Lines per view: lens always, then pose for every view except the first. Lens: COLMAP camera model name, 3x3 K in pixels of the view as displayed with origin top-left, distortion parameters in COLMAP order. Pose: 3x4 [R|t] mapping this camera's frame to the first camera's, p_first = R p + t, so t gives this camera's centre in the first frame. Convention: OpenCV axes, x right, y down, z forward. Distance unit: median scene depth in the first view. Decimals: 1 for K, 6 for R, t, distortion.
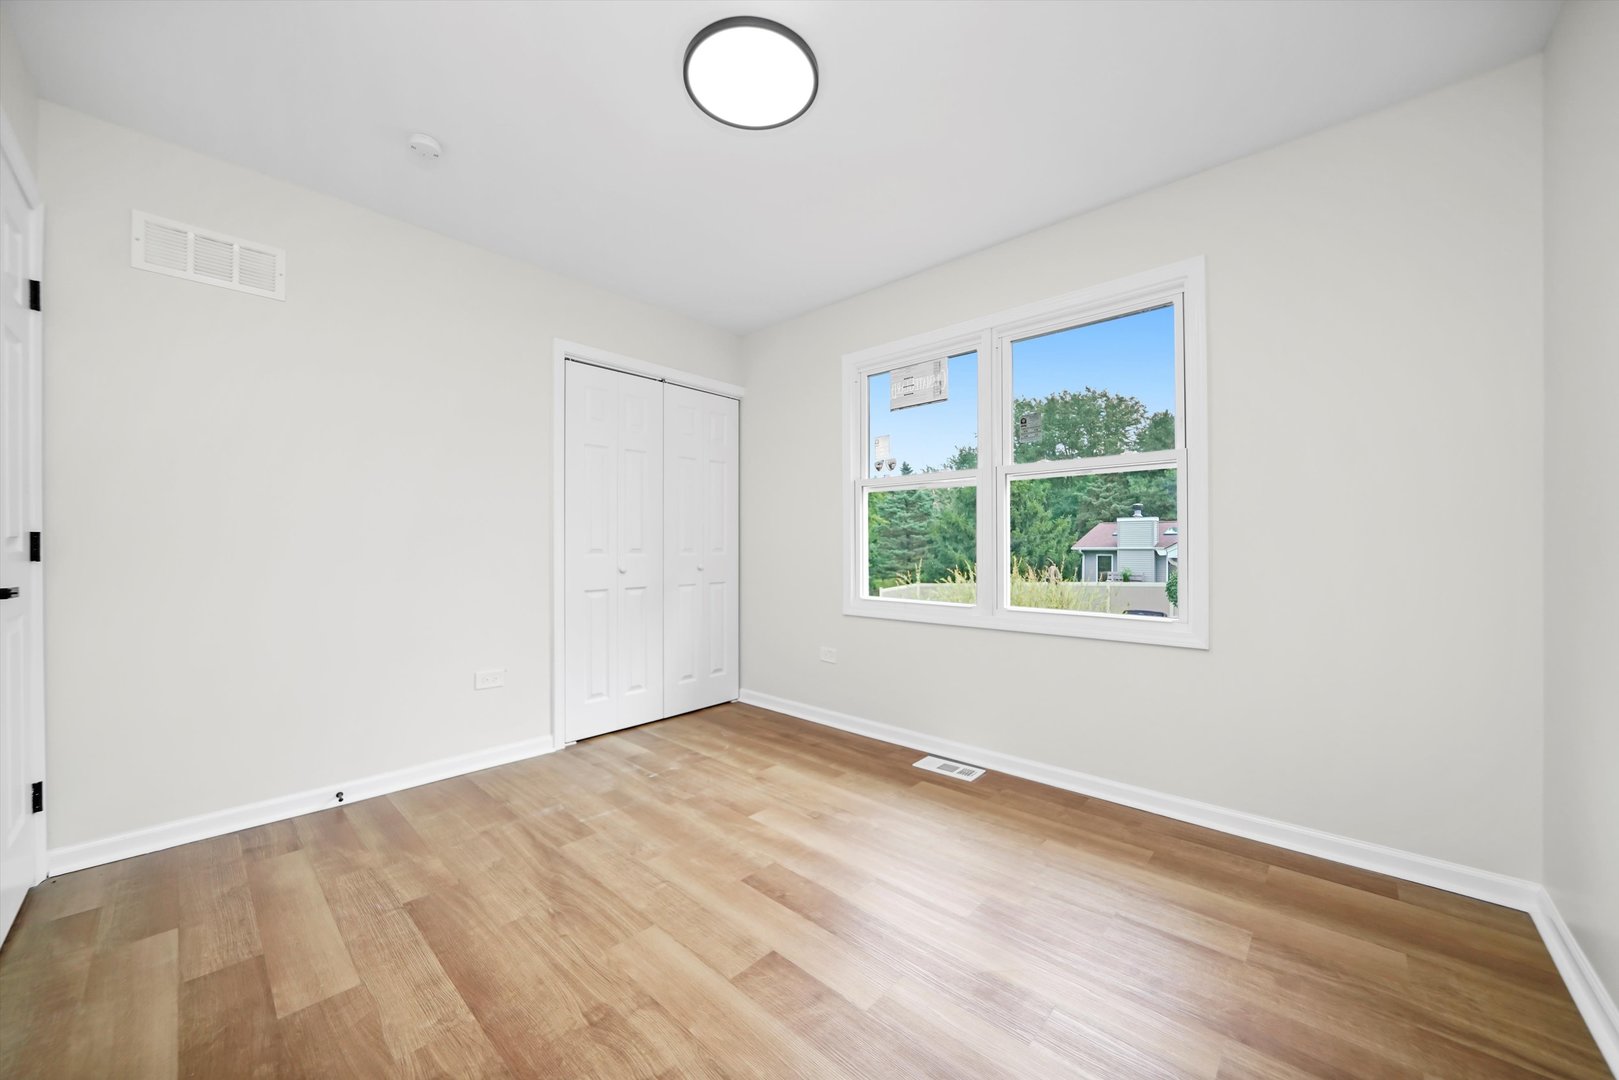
lens RADIAL K [[594.0, 0, 804.5], [0, 594.0, 548.6], [0, 0, 1]] dist [-0.014995, -0.000037]
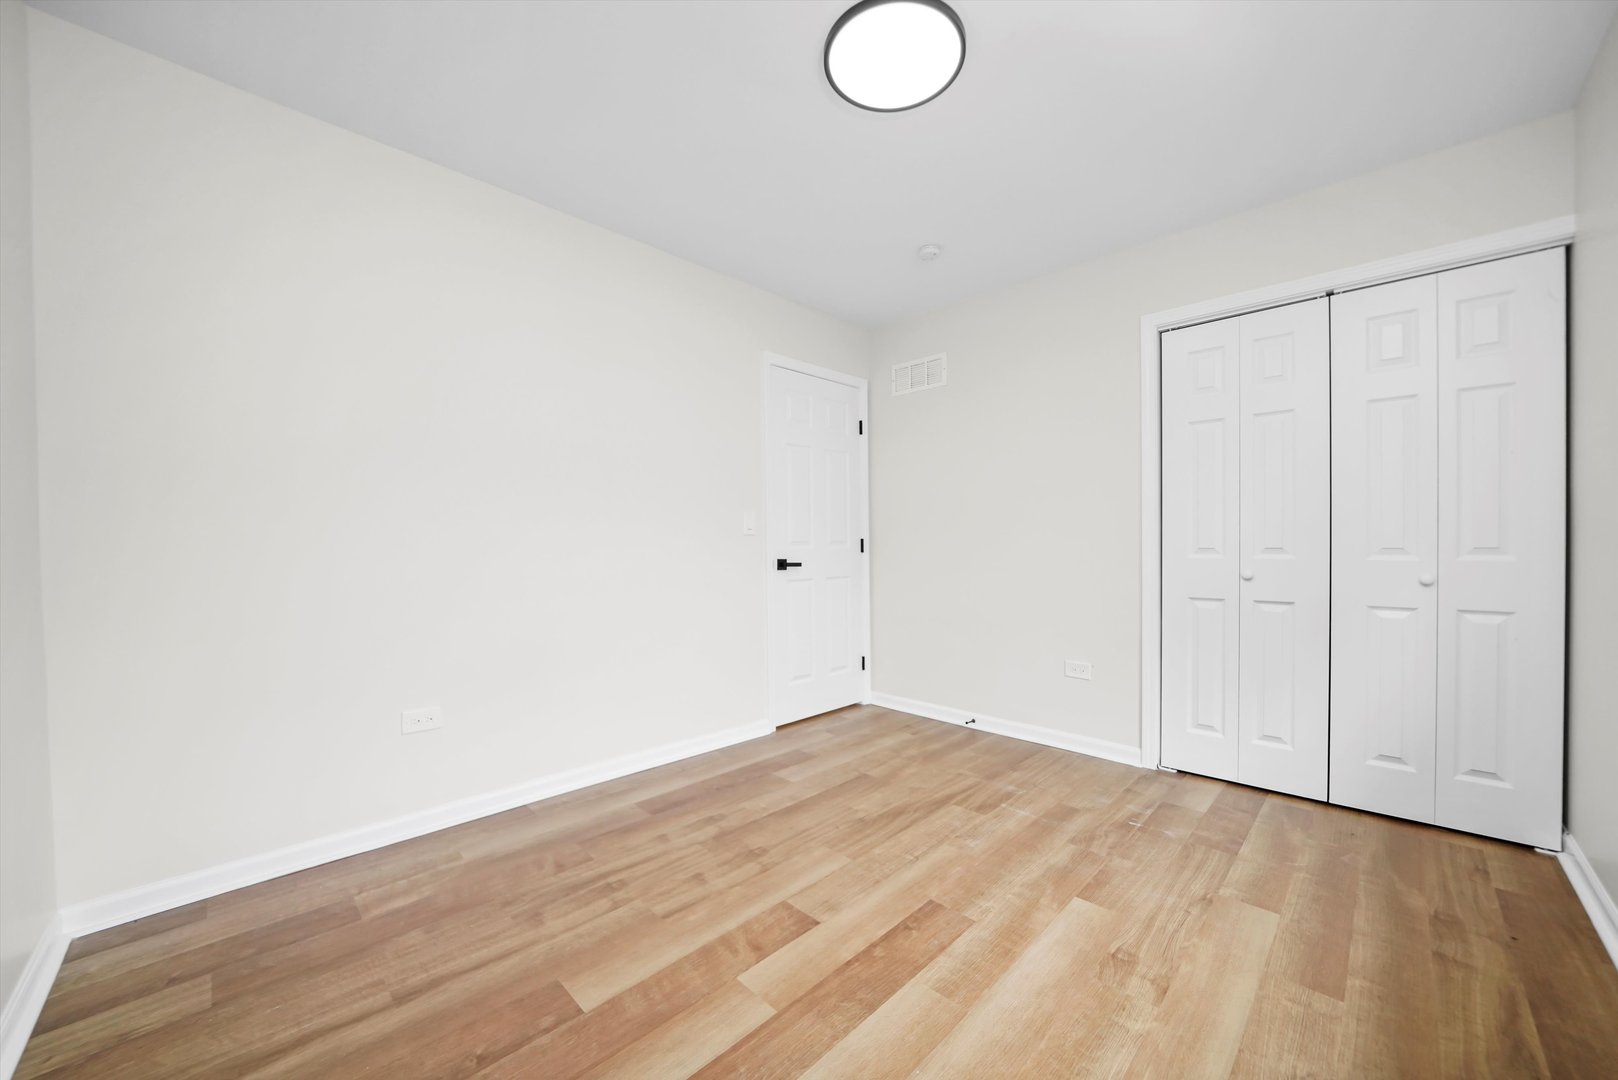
lens RADIAL K [[593.7, 0, 804.0], [0, 593.7, 548.6], [0, 0, 1]] dist [-0.014995, -0.000037]
pose [[-0.035860, 0.003364, -0.999351, 0.660560], [-0.003190, 0.999989, 0.003481, 0.001331], [0.999352, 0.003313, -0.035849, 0.658478]]
